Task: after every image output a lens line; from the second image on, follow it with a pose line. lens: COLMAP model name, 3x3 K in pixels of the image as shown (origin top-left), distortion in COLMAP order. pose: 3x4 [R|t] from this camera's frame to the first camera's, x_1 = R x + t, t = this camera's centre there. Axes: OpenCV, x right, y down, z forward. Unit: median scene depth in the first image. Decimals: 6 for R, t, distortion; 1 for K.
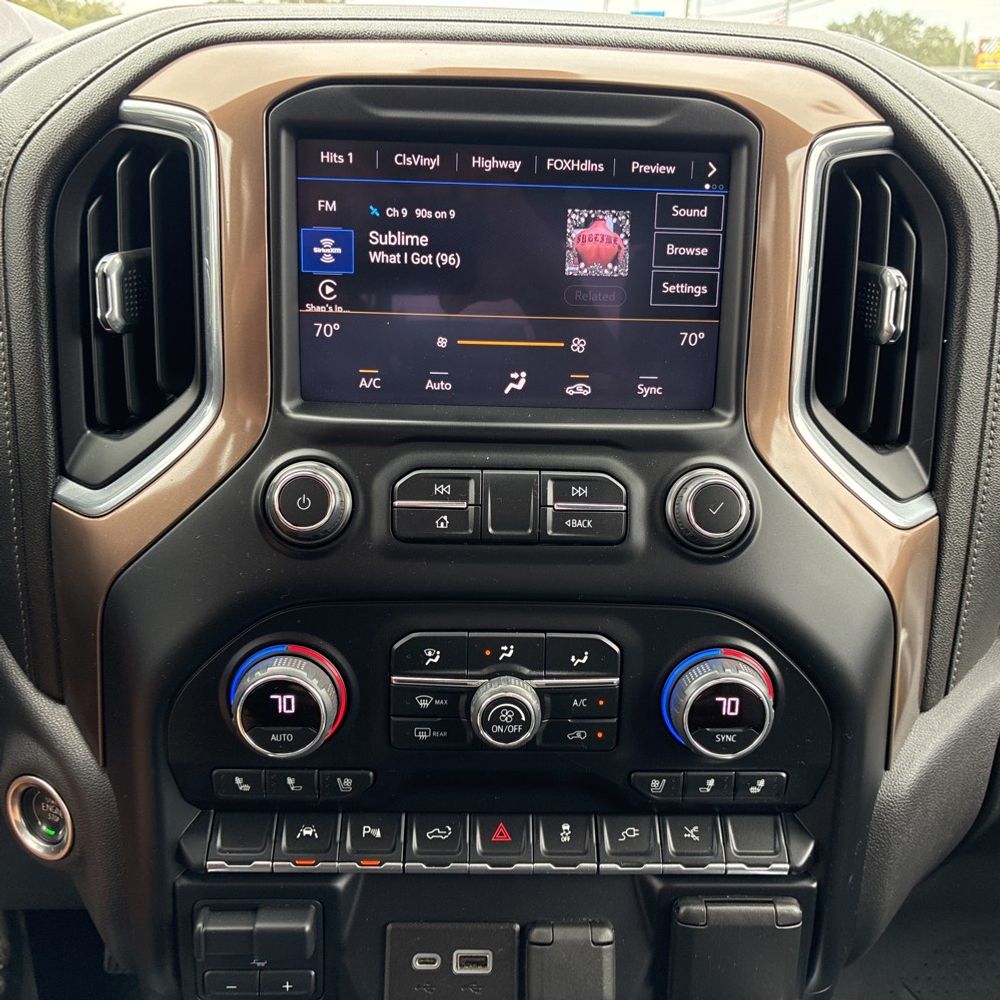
lens RADIAL K [[1015.3, 0, 508.0], [0, 1015.3, 508.8], [0, 0, 1]] dist [0.031575, 0.000000]
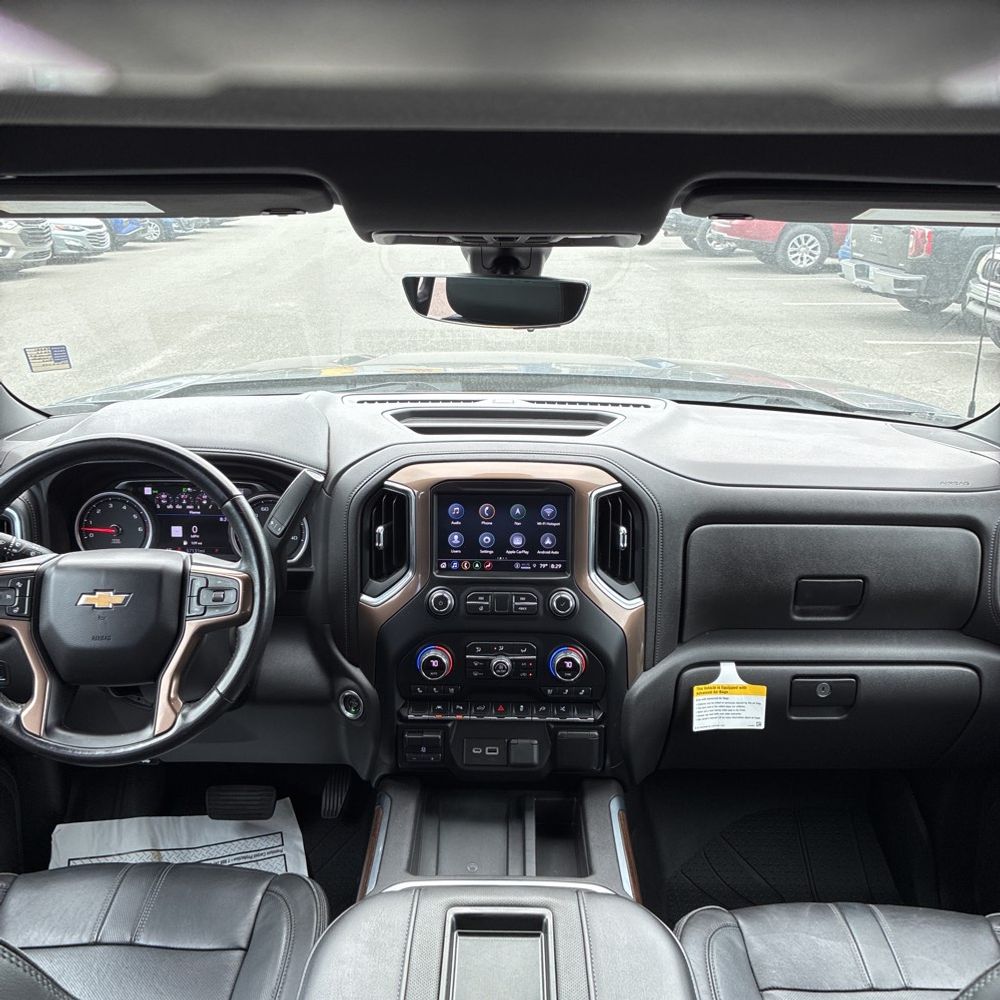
lens RADIAL K [[1015.3, 0, 498.0], [0, 1015.3, 494.9], [0, 0, 1]] dist [0.031575, 0.000000]
pose [[0.998088, -0.010155, -0.060964, 0.190780], [0.005624, 0.997240, -0.074030, -0.107678], [0.061548, 0.073546, 0.995391, -2.263968]]
